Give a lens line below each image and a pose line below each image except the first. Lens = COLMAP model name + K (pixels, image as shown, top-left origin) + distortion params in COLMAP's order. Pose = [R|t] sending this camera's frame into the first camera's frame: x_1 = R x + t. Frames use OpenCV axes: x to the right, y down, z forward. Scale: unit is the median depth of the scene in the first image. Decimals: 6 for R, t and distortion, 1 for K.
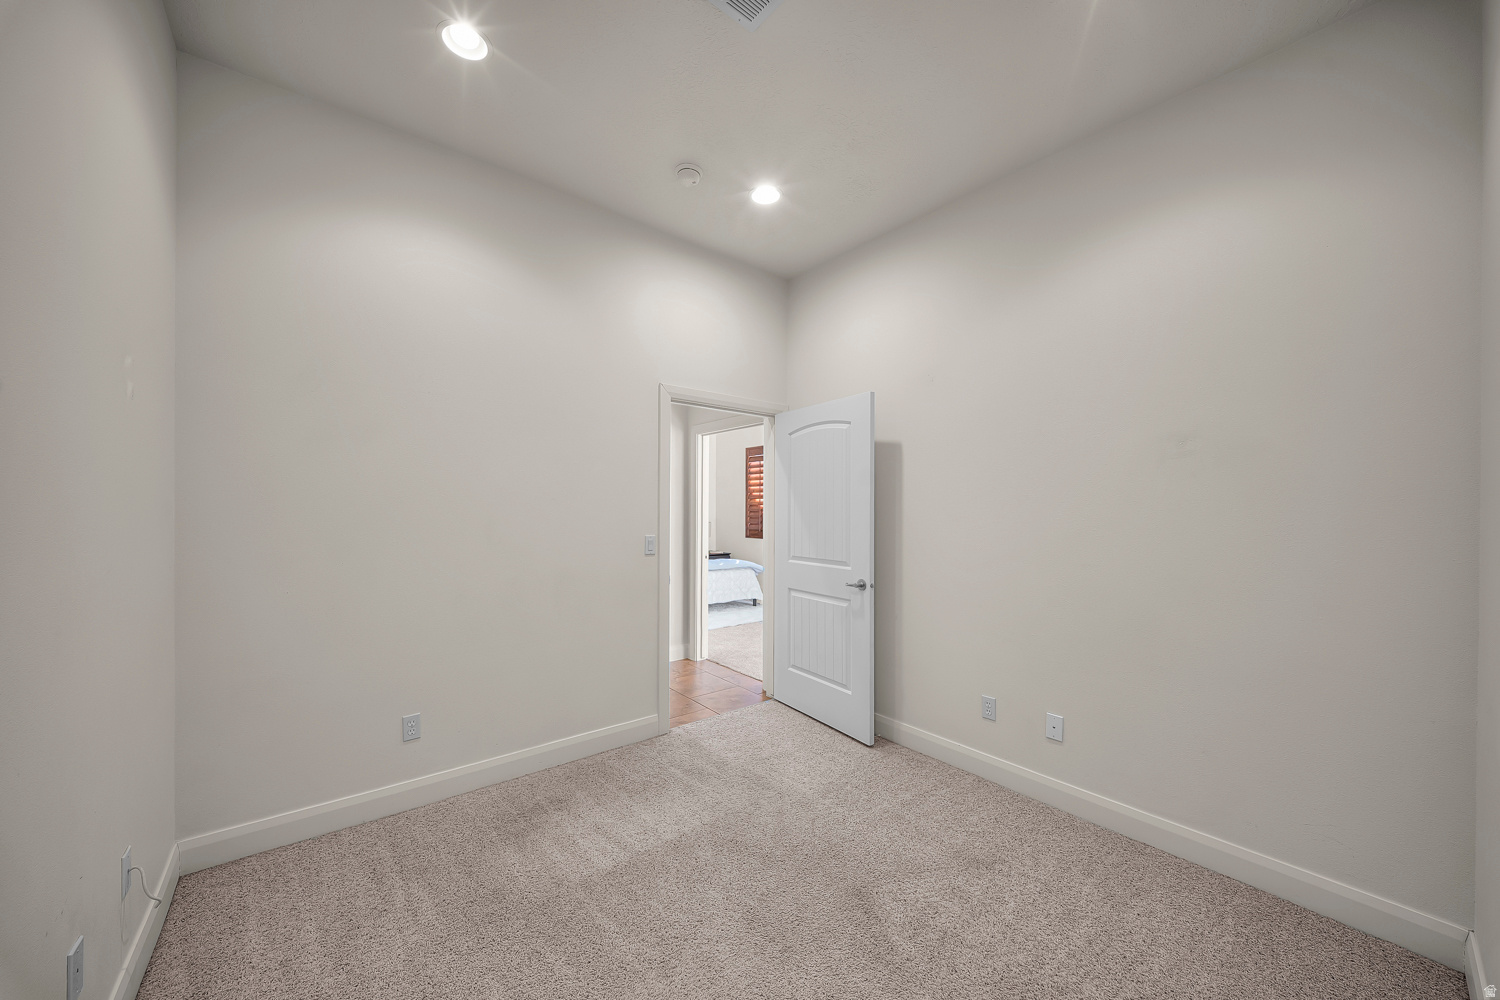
lens RADIAL K [[532.8, 0, 739.1], [0, 532.8, 515.2], [0, 0, 1]] dist [-0.000651, -0.000028]
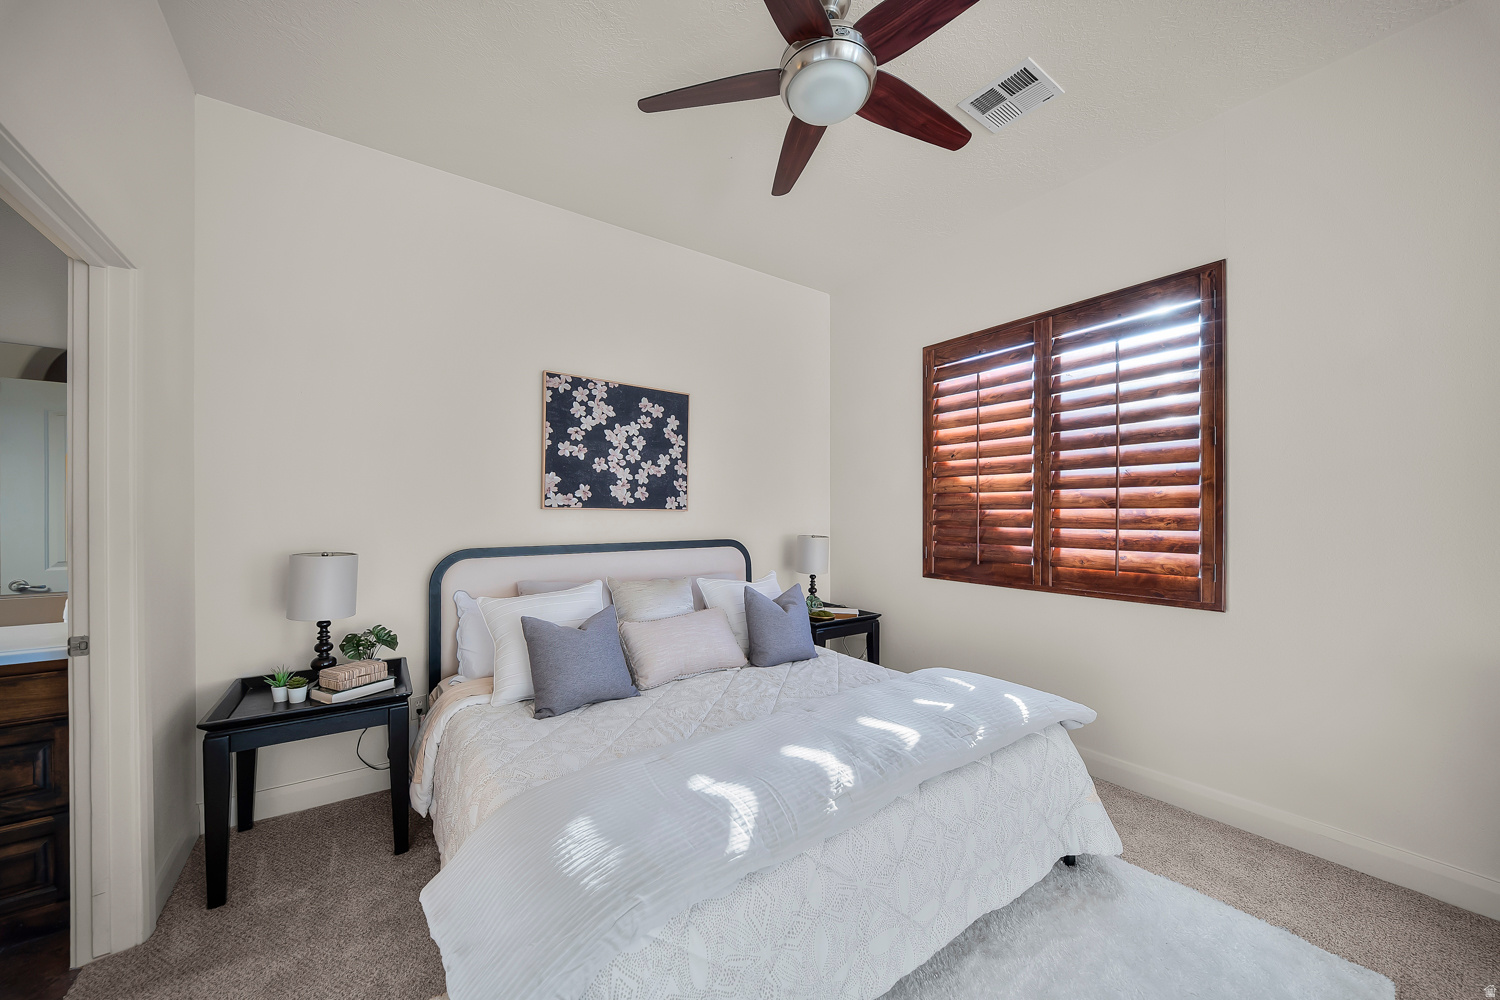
lens RADIAL K [[532.8, 0, 739.1], [0, 532.8, 515.2], [0, 0, 1]] dist [-0.000651, -0.000028]
pose [[0.998179, -0.005180, -0.060096, -0.118884], [0.004902, 0.999977, -0.004766, -0.002636], [0.060119, 0.004462, 0.998181, 0.724544]]
